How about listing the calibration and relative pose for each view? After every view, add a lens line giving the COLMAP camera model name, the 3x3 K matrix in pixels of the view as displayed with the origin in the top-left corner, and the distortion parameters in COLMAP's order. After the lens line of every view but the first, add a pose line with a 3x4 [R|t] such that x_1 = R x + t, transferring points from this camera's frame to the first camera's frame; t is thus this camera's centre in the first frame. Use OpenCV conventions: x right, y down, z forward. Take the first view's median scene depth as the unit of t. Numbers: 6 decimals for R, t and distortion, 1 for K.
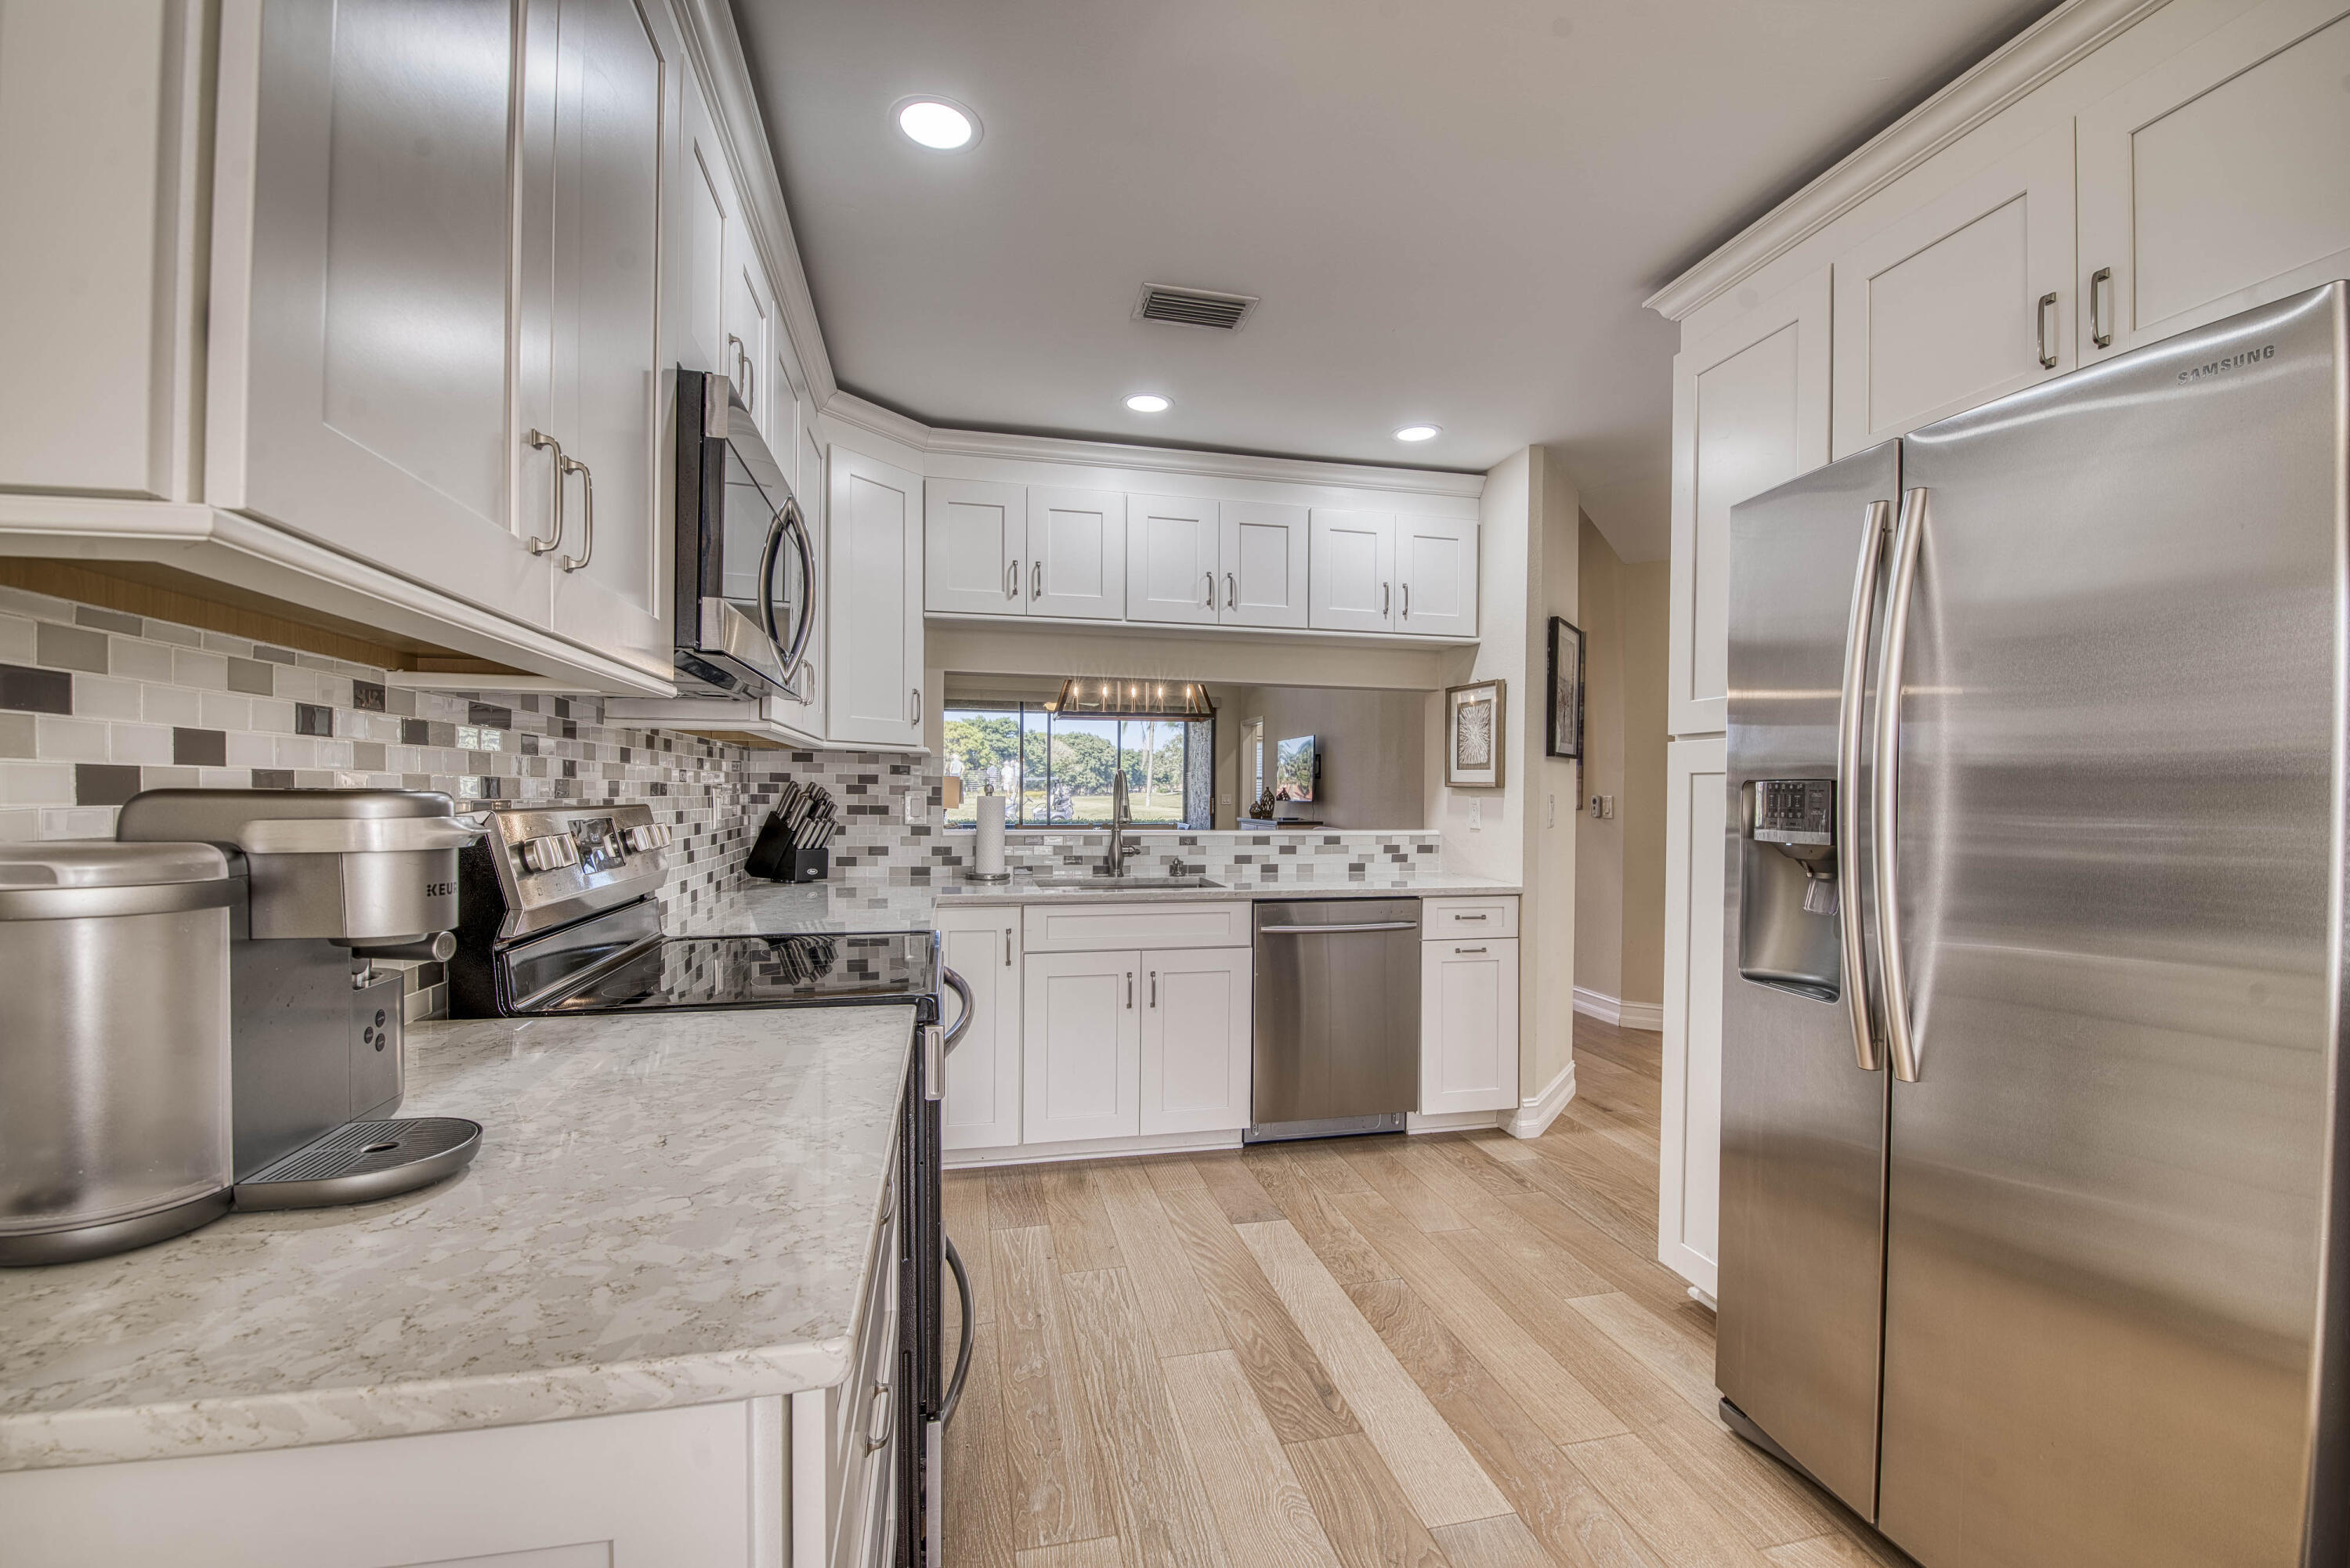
lens RADIAL K [[1009.5, 0, 1202.1], [0, 1009.5, 806.8], [0, 0, 1]] dist [-0.003986, -0.008789]
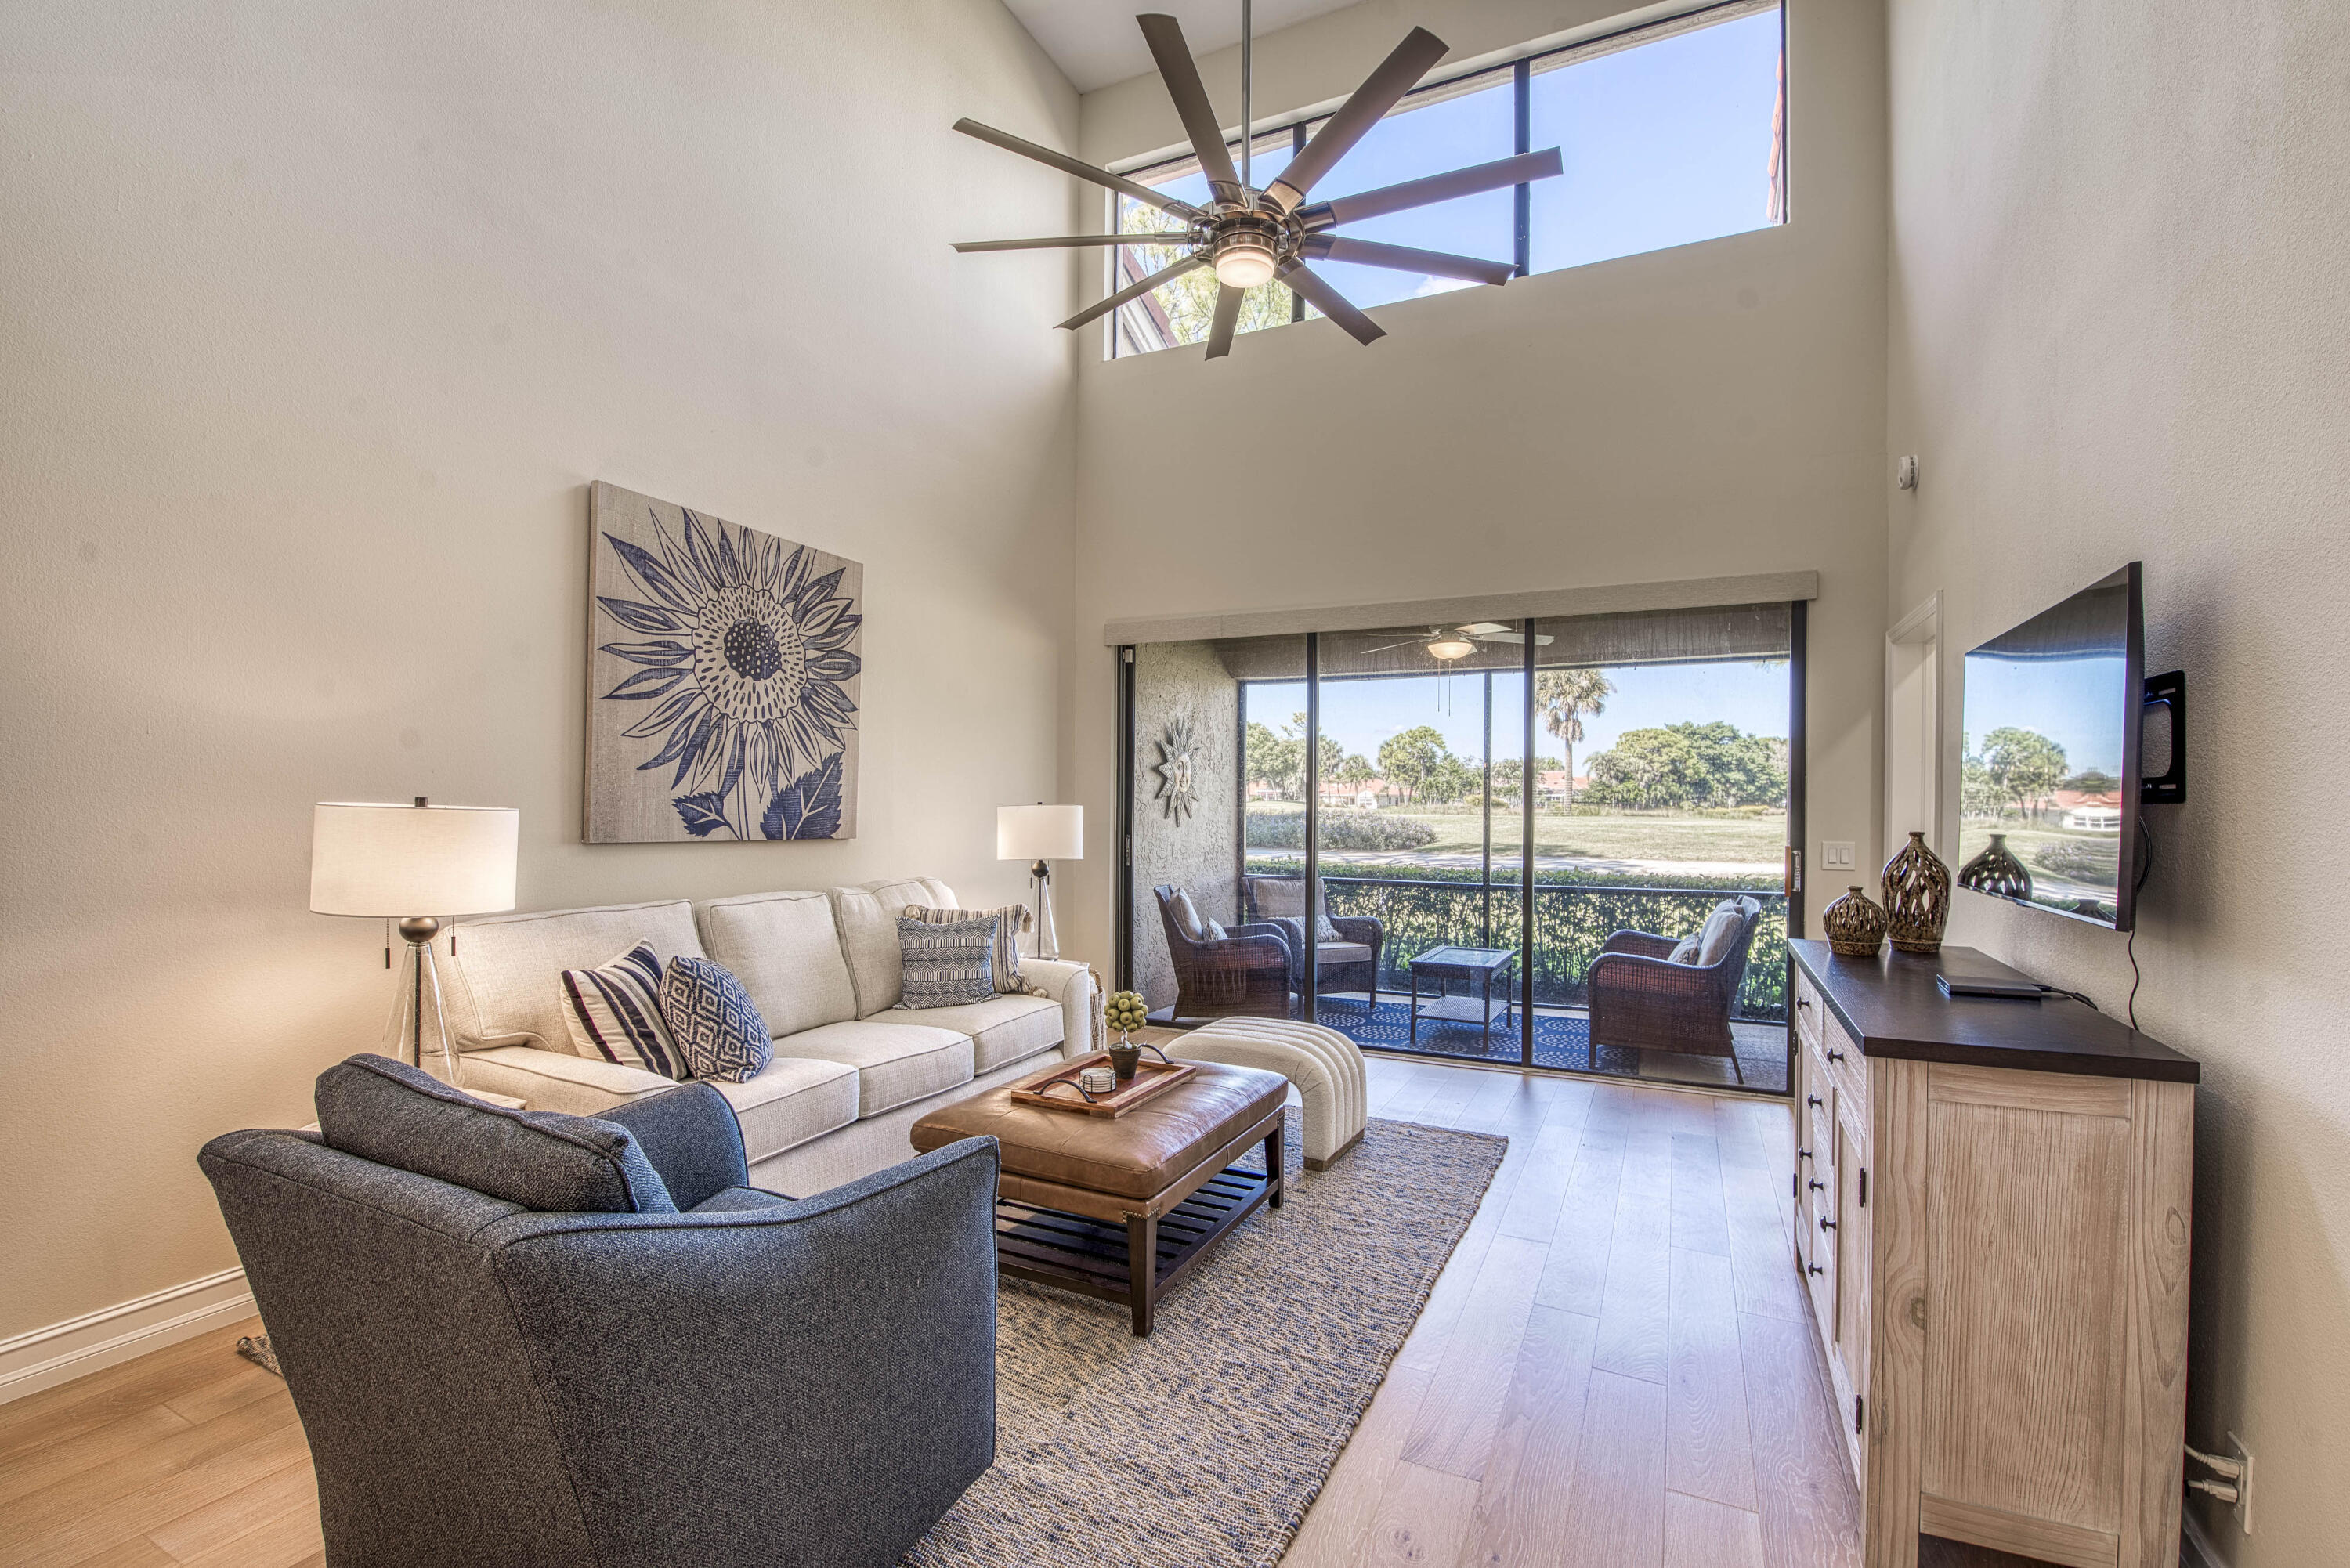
lens RADIAL K [[1009.5, 0, 1202.1], [0, 1009.5, 806.8], [0, 0, 1]] dist [-0.003986, -0.008789]
pose [[0.779782, 0.000224, -0.626052, 0.242992], [-0.008783, 0.999905, -0.010582, -0.063059], [0.625990, 0.013751, 0.779710, 1.976225]]
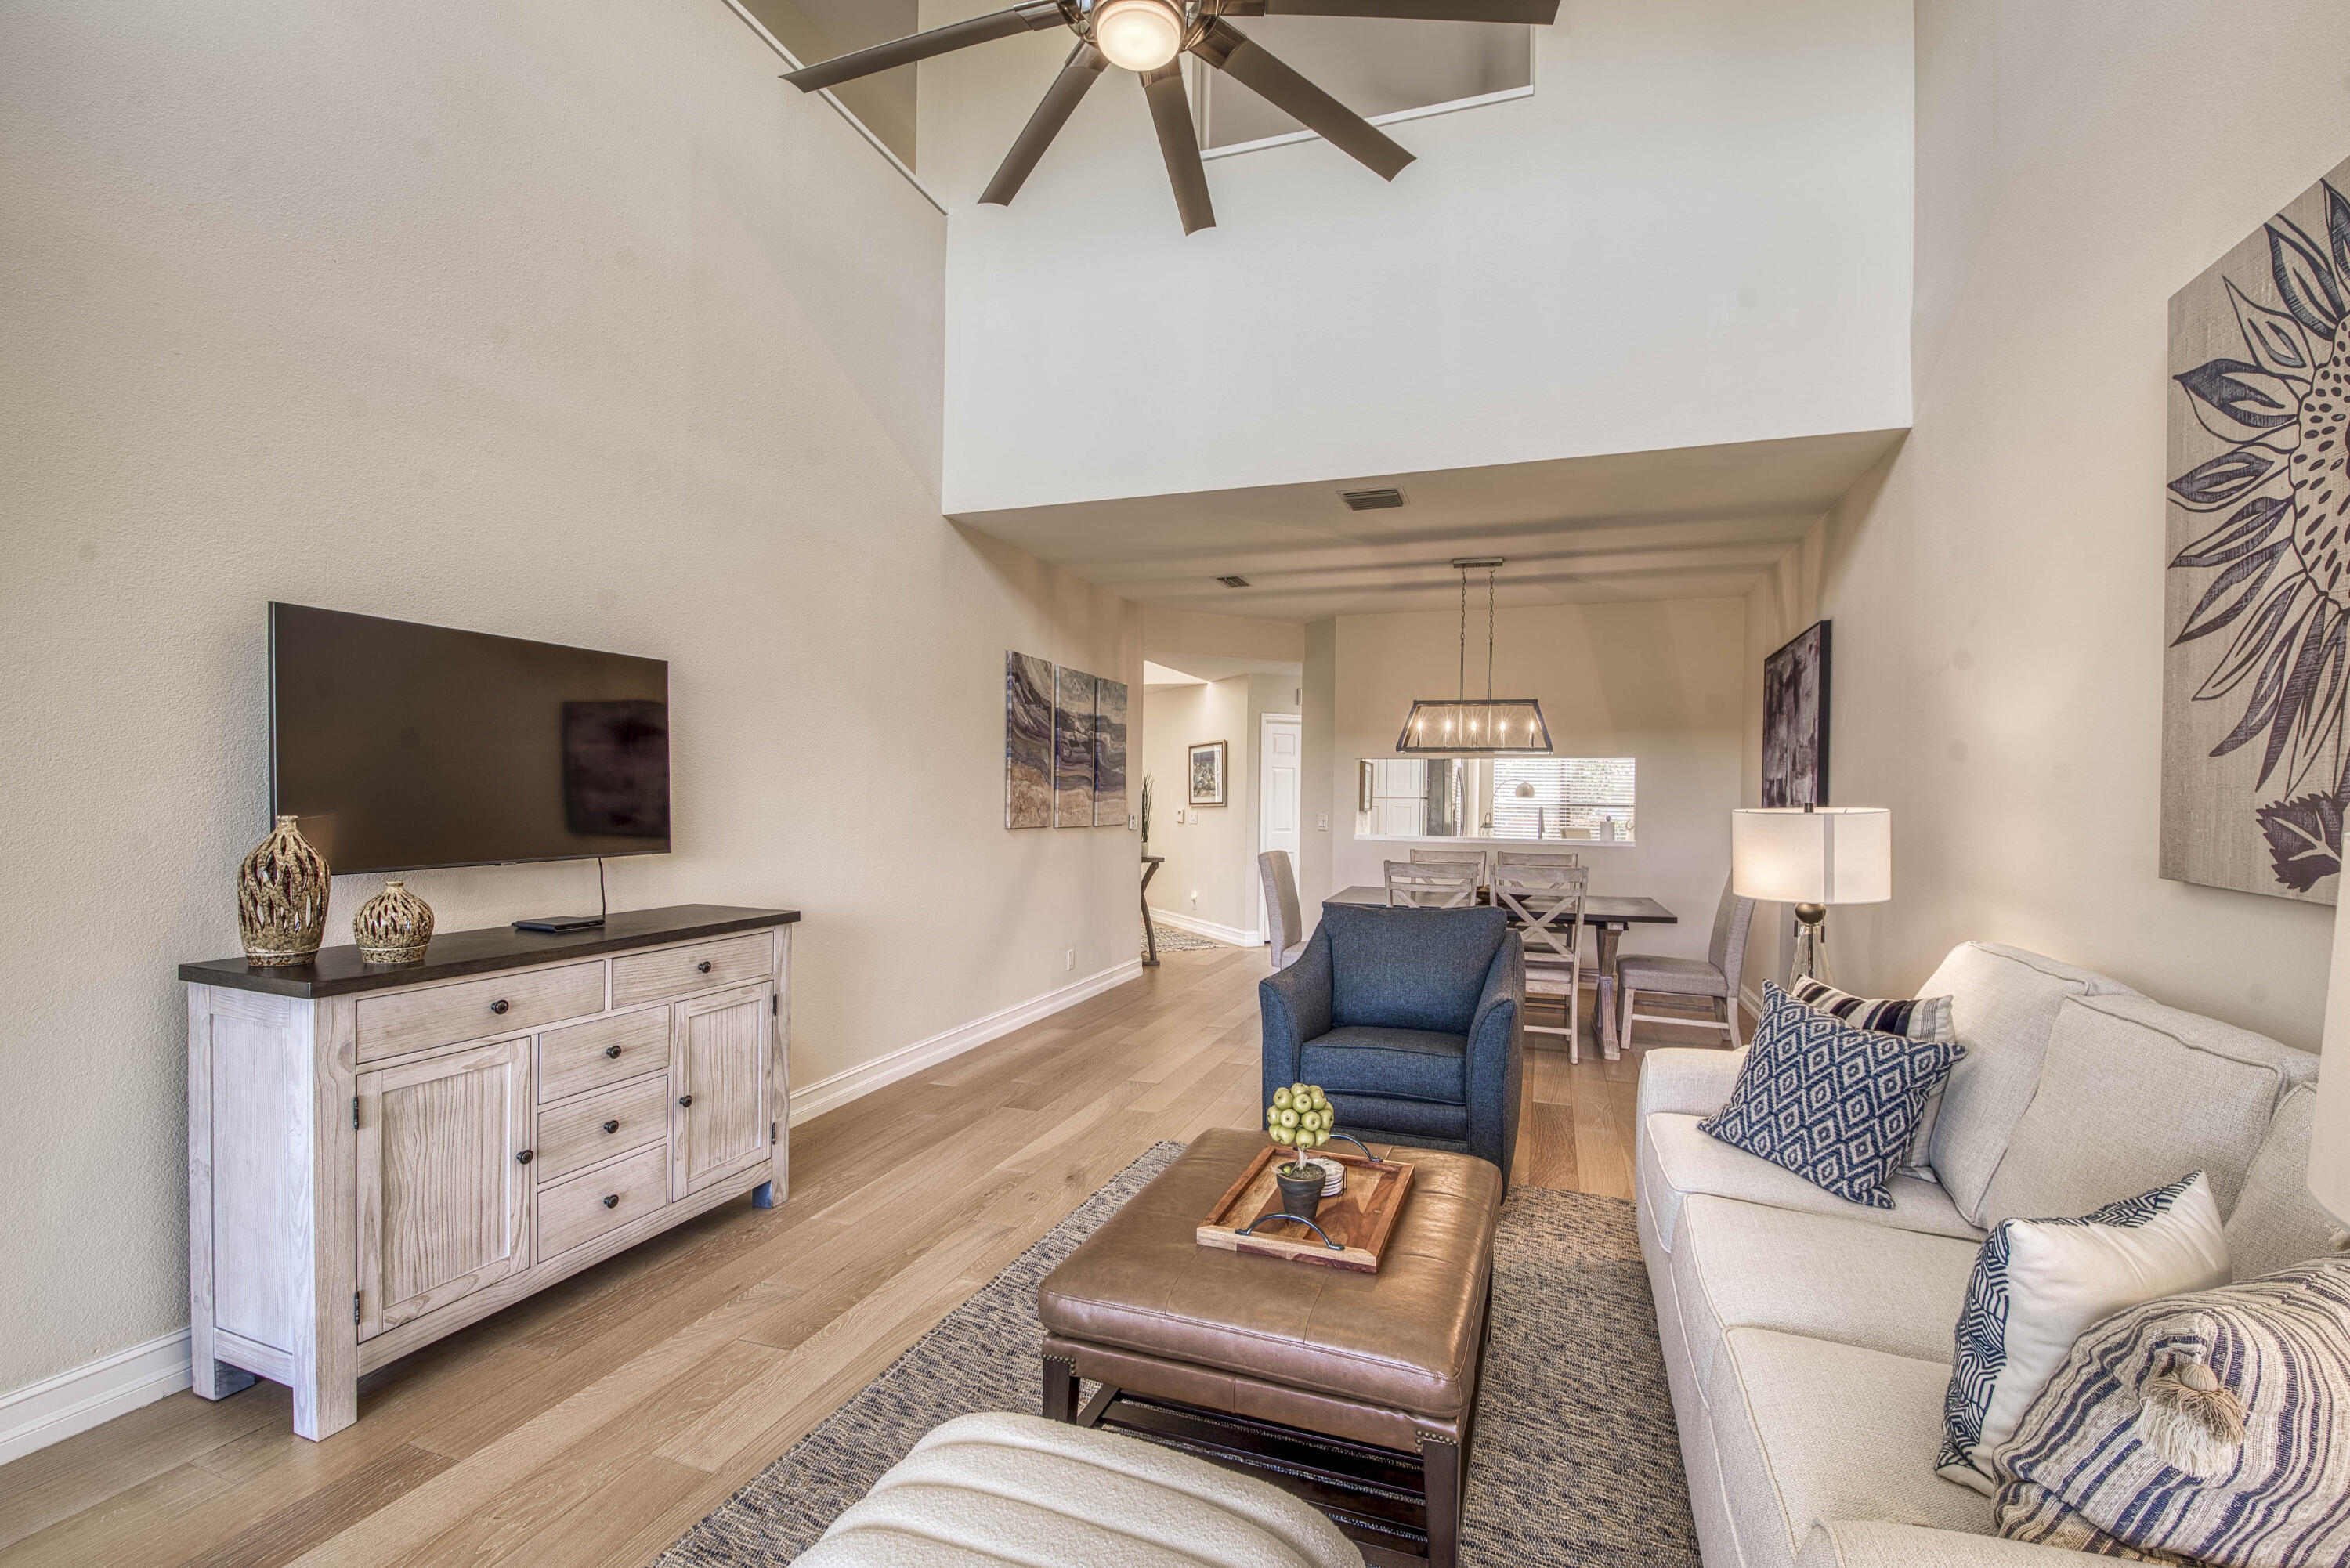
lens RADIAL K [[1009.5, 0, 1202.1], [0, 1009.5, 806.8], [0, 0, 1]] dist [-0.003986, -0.008789]
pose [[-0.844055, -0.023931, 0.535723, -0.599760], [-0.011363, 0.999578, 0.026749, -0.084779], [-0.536136, 0.016490, -0.843970, 3.114292]]
